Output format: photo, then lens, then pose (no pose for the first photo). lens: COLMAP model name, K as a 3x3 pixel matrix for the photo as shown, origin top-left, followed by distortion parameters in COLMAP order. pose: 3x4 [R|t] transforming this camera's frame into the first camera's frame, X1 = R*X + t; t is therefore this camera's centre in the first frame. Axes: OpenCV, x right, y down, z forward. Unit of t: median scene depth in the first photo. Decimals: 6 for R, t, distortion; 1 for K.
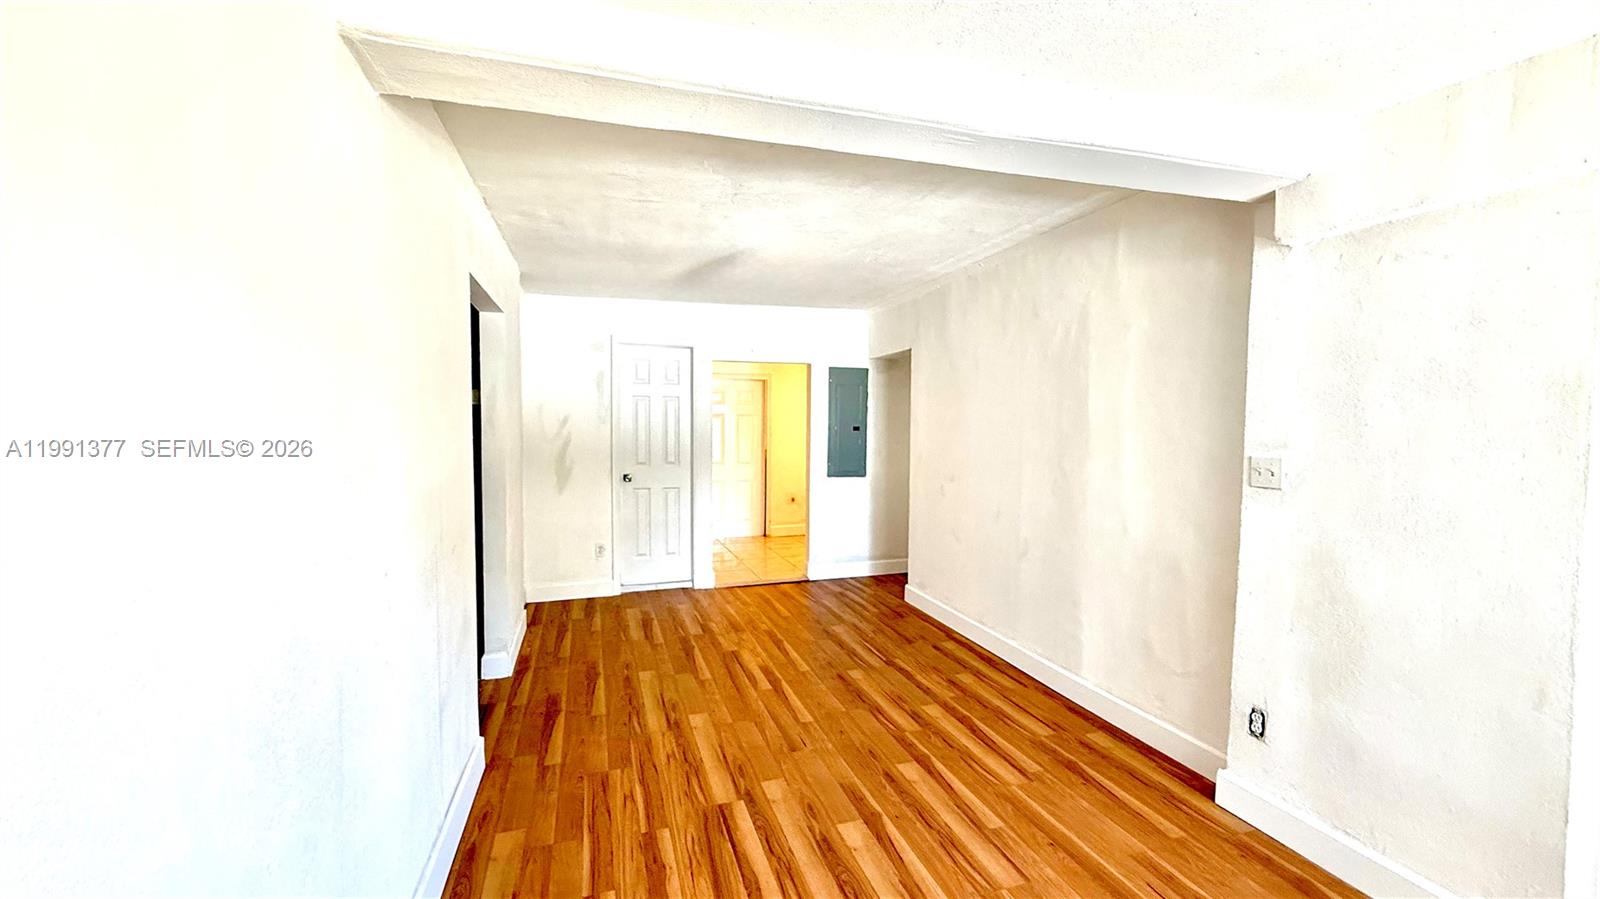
lens RADIAL K [[637.5, 0, 797.3], [0, 637.5, 453.0], [0, 0, 1]] dist [-0.006644, 0.000793]
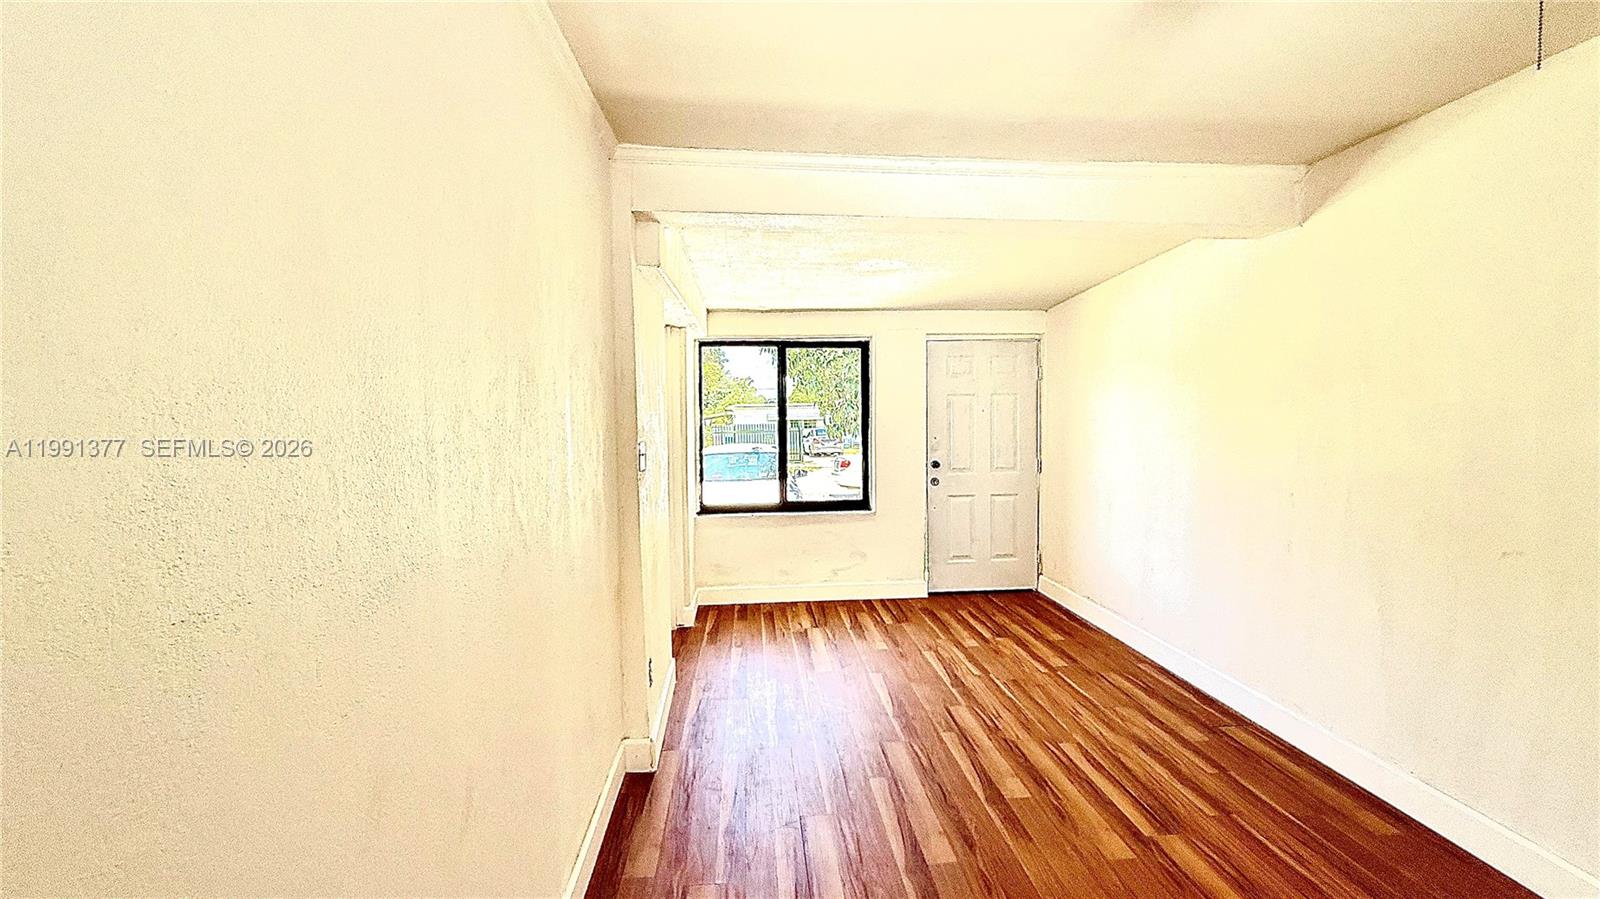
lens RADIAL K [[637.5, 0, 798.6], [0, 637.5, 451.7], [0, 0, 1]] dist [-0.006644, 0.000793]
pose [[-0.971711, 0.000411, 0.236173, 0.178607], [0.022388, 0.995656, 0.090381, -0.075471], [-0.235109, 0.093112, -0.967499, 1.964645]]
